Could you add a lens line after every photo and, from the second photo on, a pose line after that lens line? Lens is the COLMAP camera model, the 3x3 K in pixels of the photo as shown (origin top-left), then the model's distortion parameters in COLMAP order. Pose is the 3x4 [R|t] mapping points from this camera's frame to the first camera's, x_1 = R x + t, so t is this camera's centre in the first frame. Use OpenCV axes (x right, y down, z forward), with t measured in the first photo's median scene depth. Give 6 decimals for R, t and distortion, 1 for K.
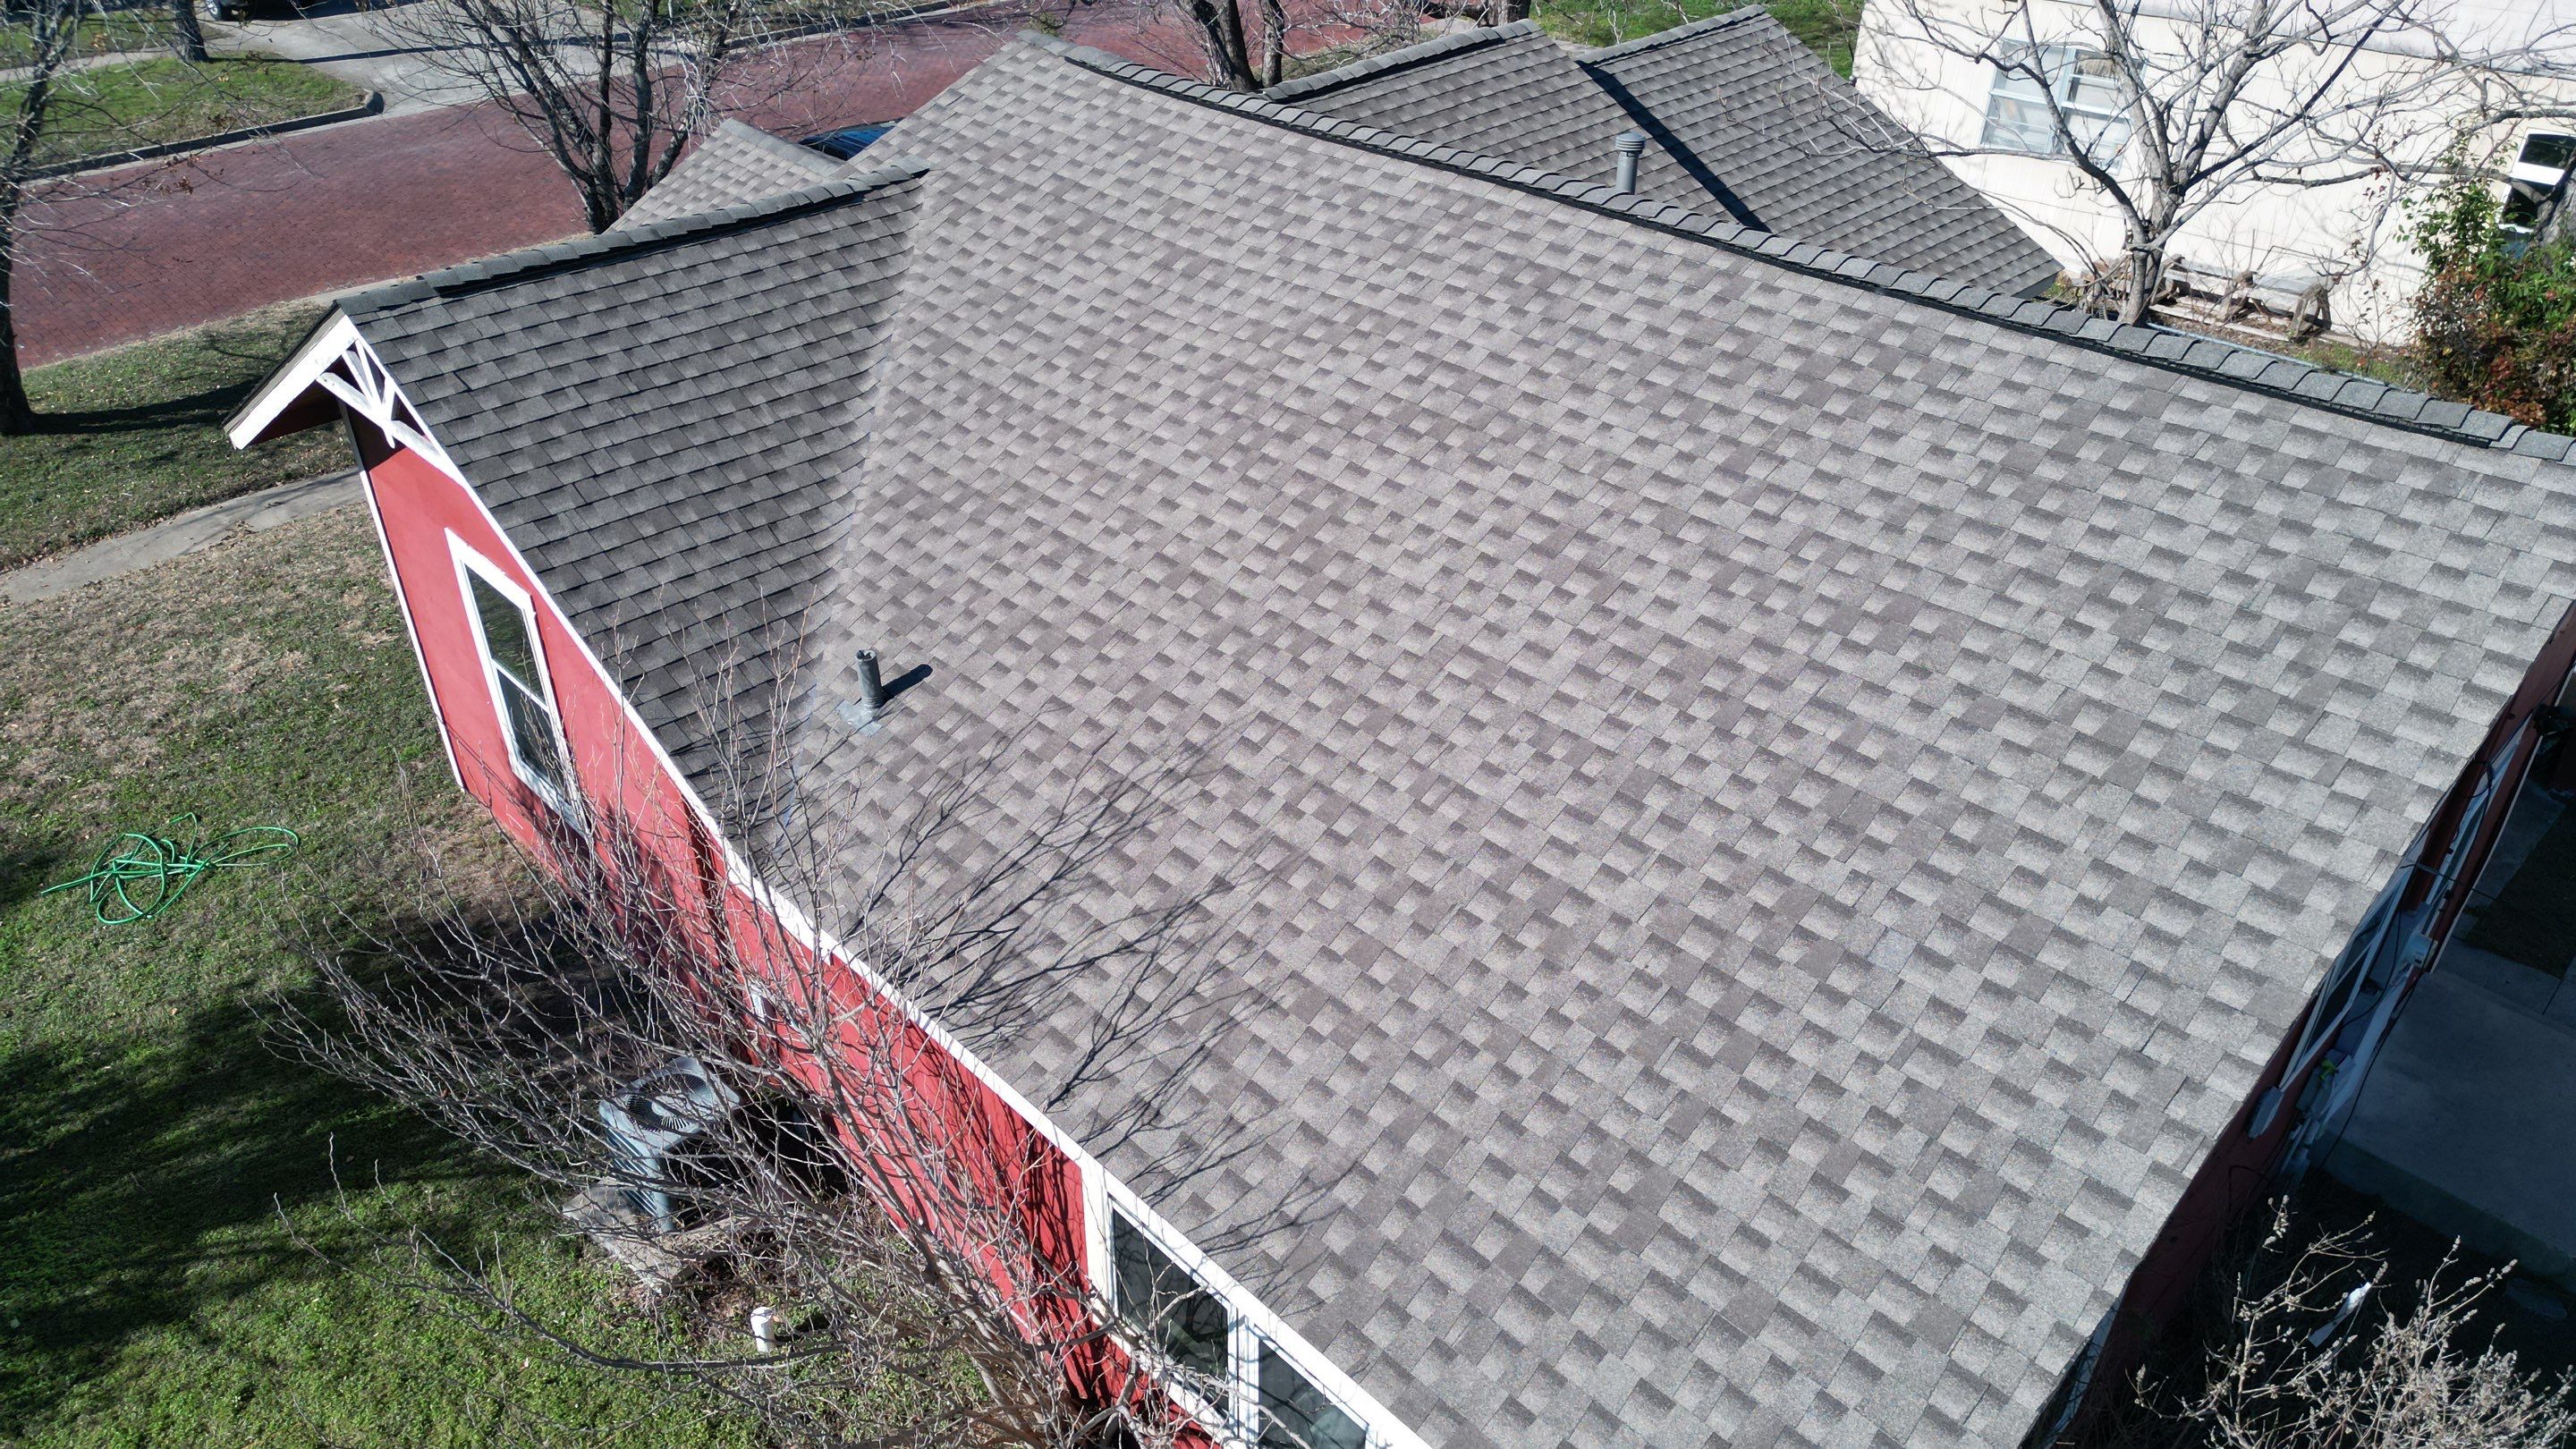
lens RADIAL K [[1781.3, 0, 1292.6], [0, 1781.3, 737.9], [0, 0, 1]] dist [0.094567, -0.091227]
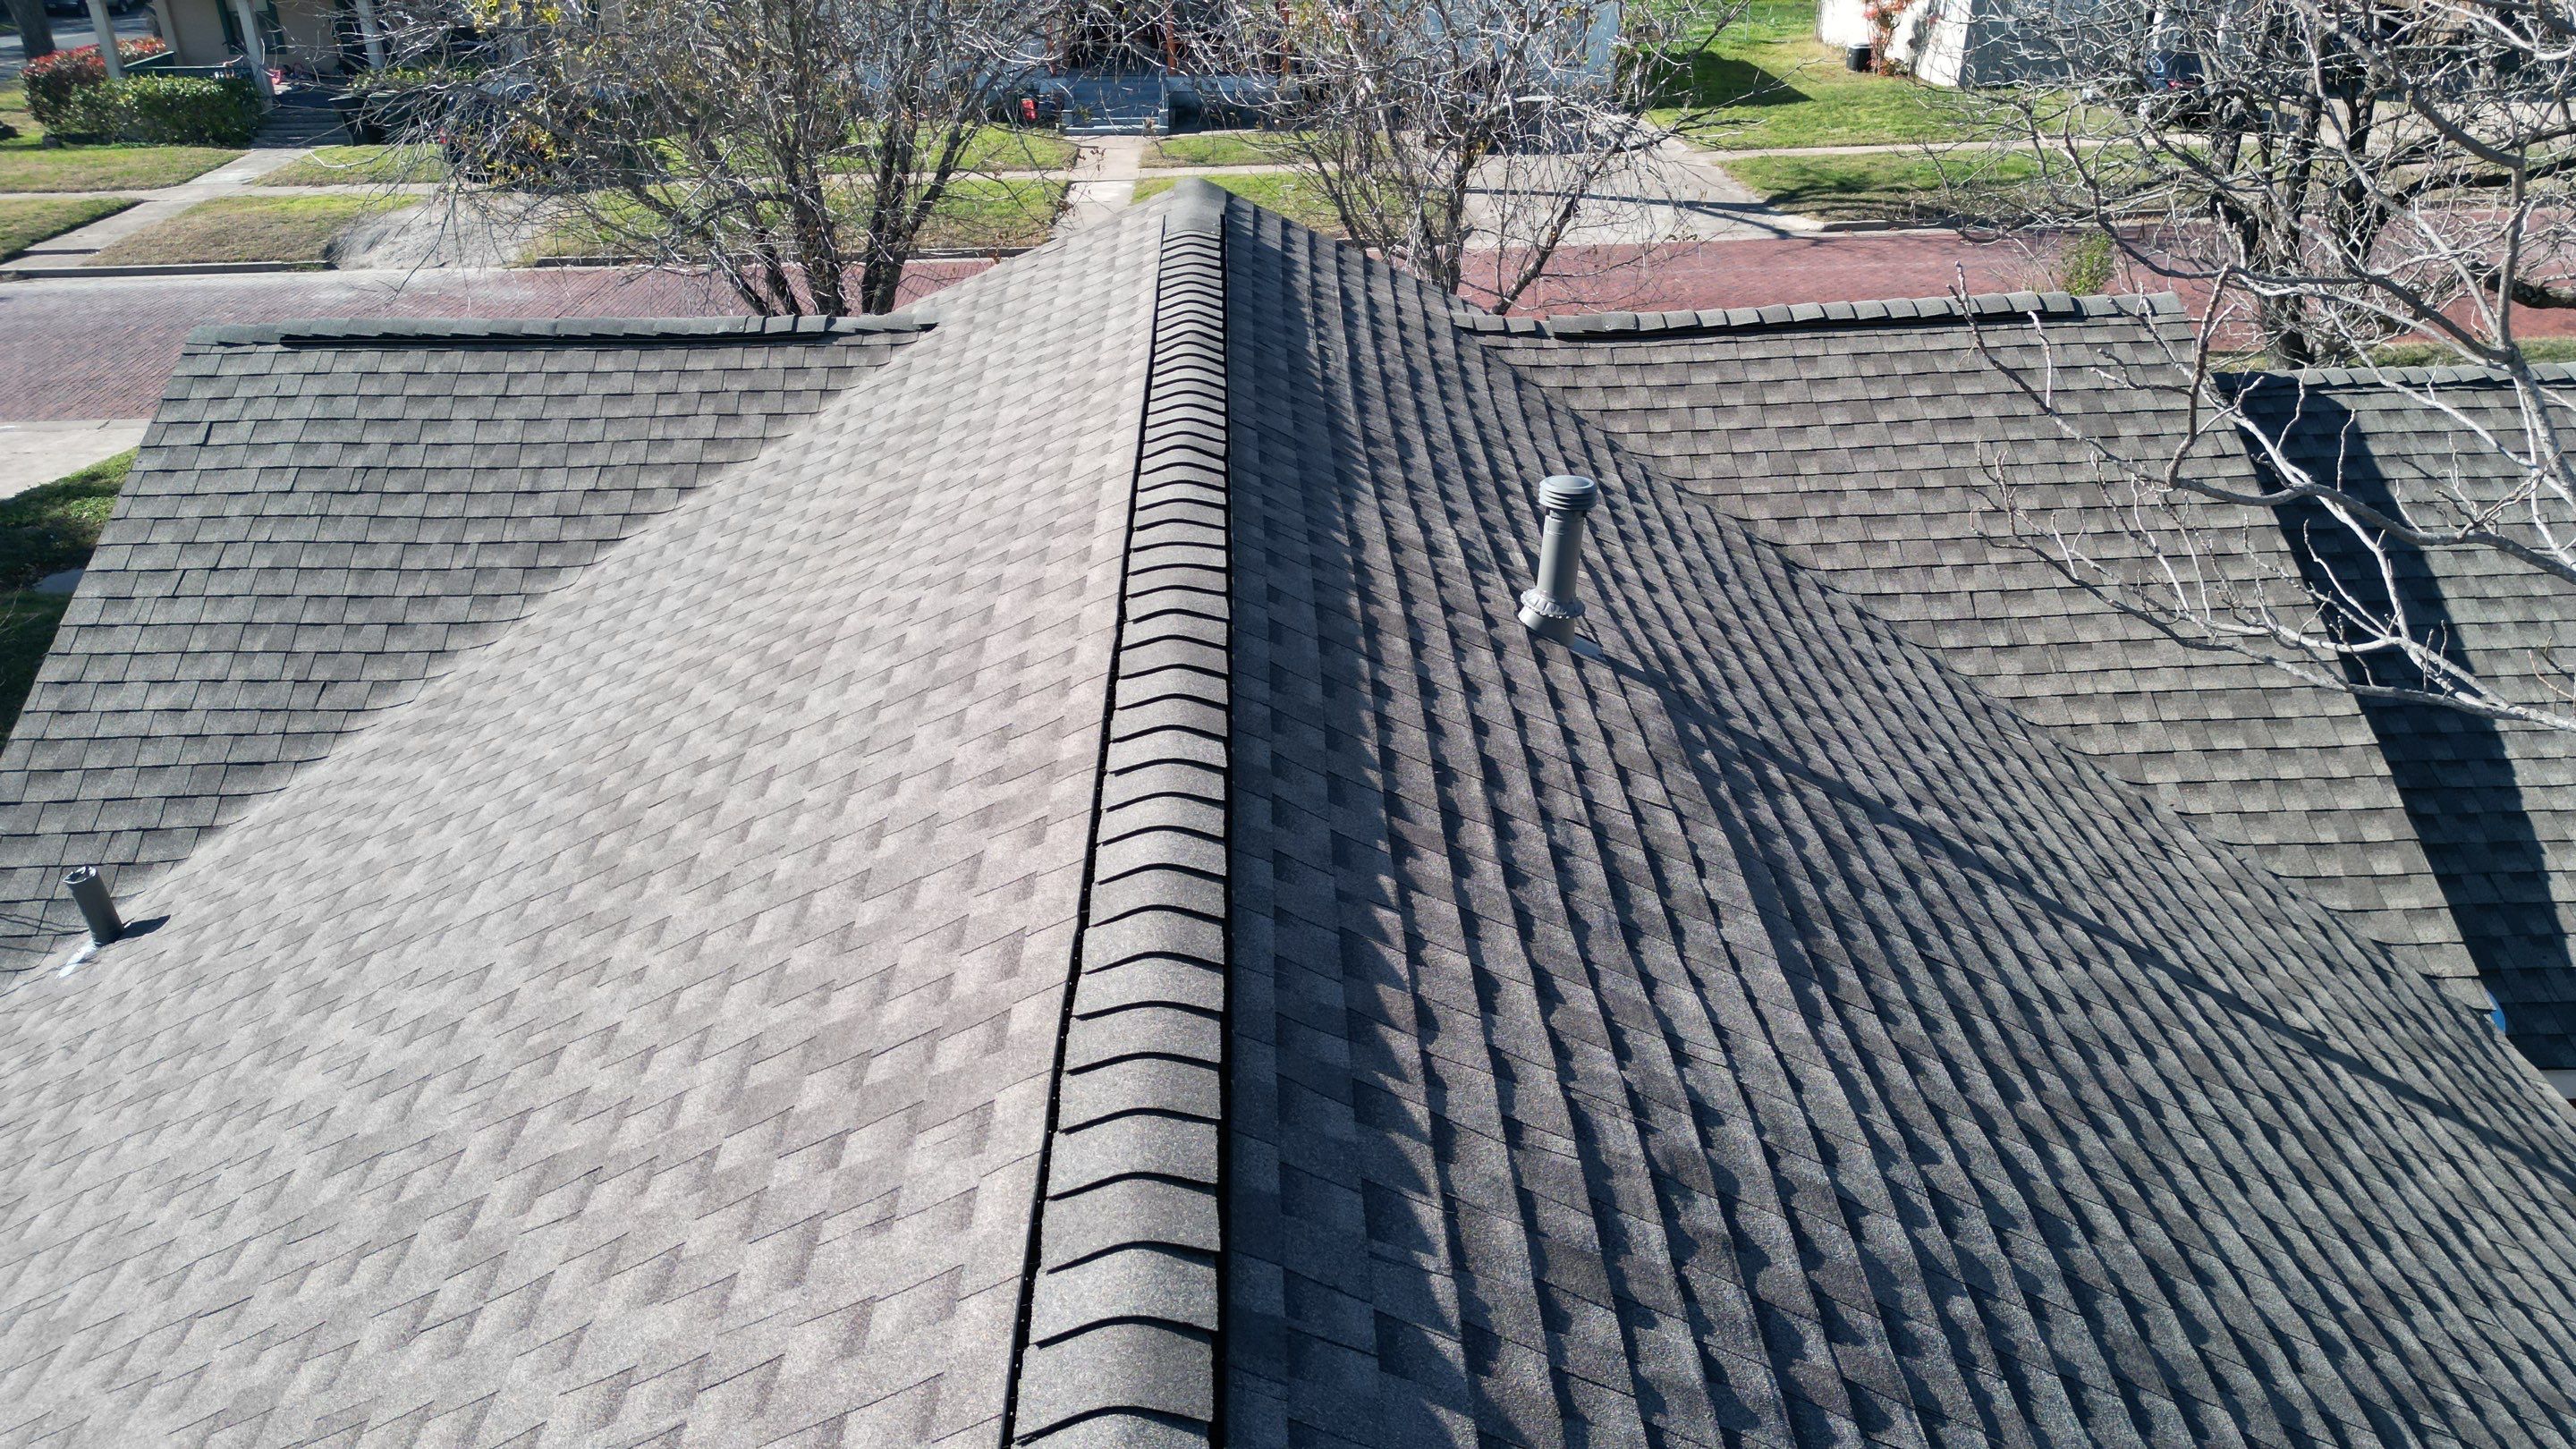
lens RADIAL K [[1781.3, 0, 1292.6], [0, 1781.3, 737.9], [0, 0, 1]] dist [0.094567, -0.091227]
pose [[0.735208, 0.310377, -0.602606, 0.509296], [-0.365092, 0.930359, 0.033759, -0.275820], [0.571118, 0.195187, 0.797324, 0.603374]]
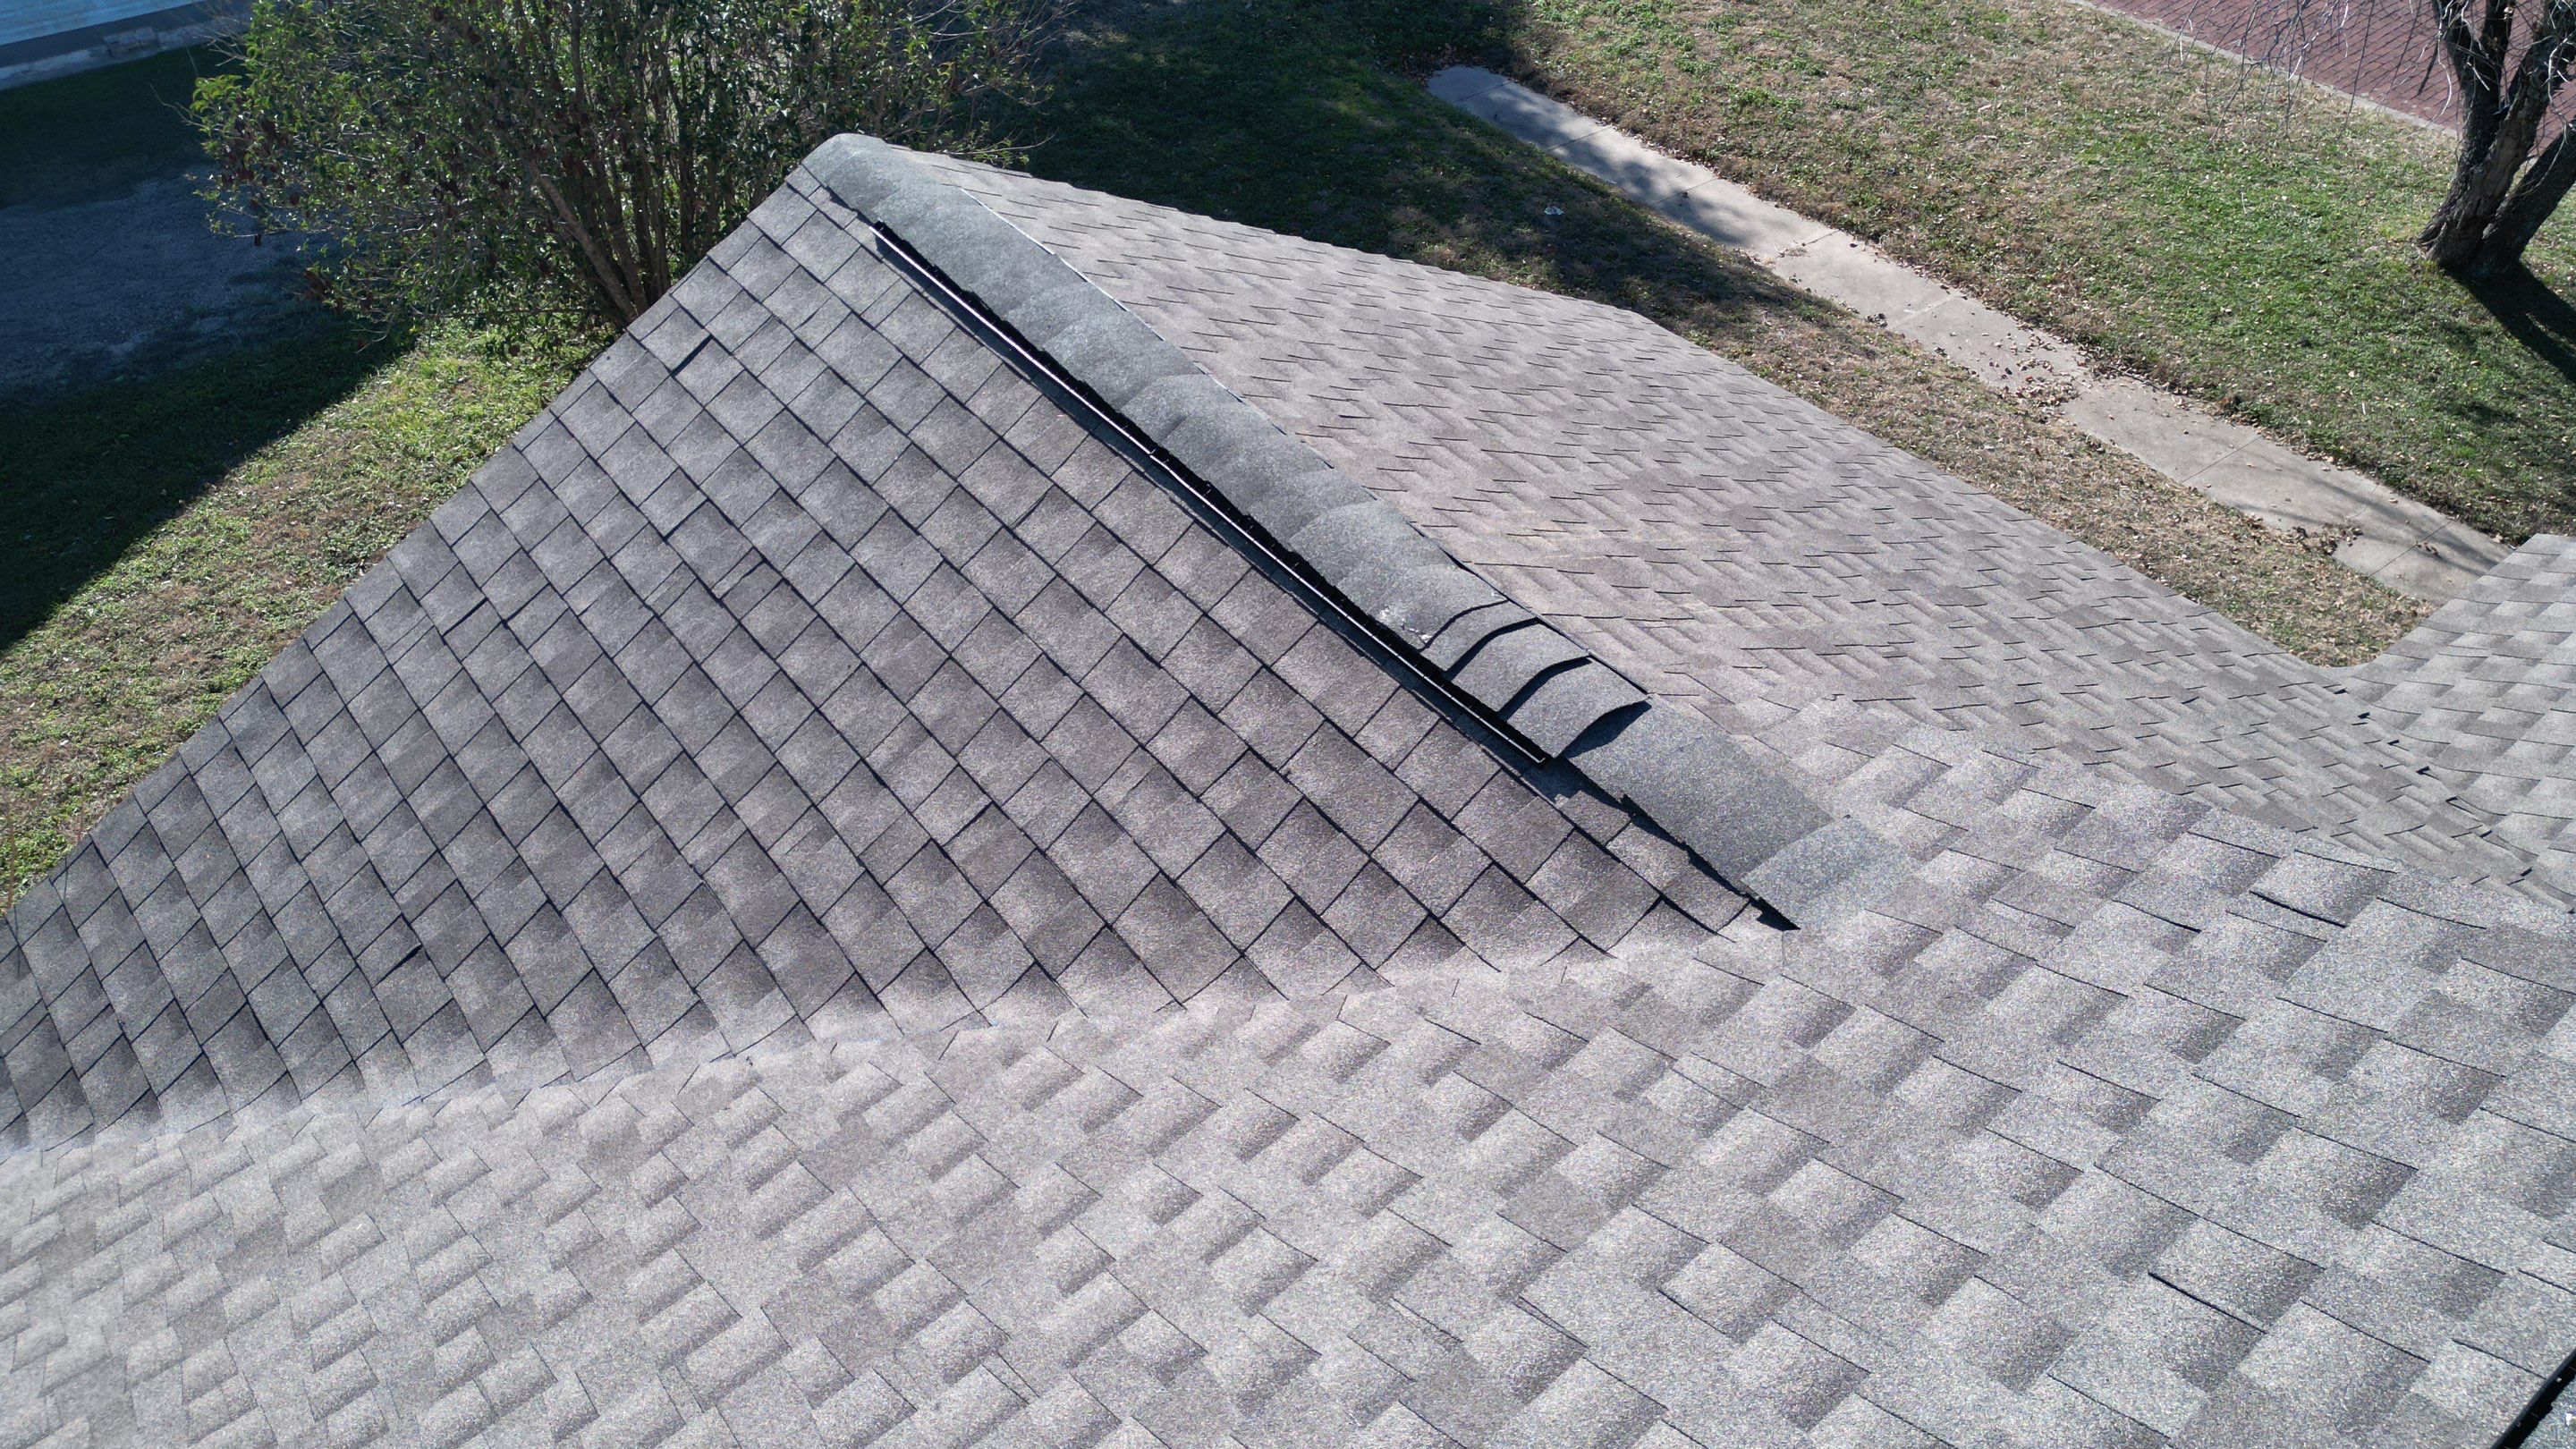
lens RADIAL K [[1781.3, 0, 1292.6], [0, 1781.3, 737.9], [0, 0, 1]] dist [0.094567, -0.091227]
pose [[-0.106965, 0.691514, -0.714399, -0.031200], [-0.554369, 0.554987, 0.620213, -0.538420], [0.825368, 0.462382, 0.323990, 0.999930]]
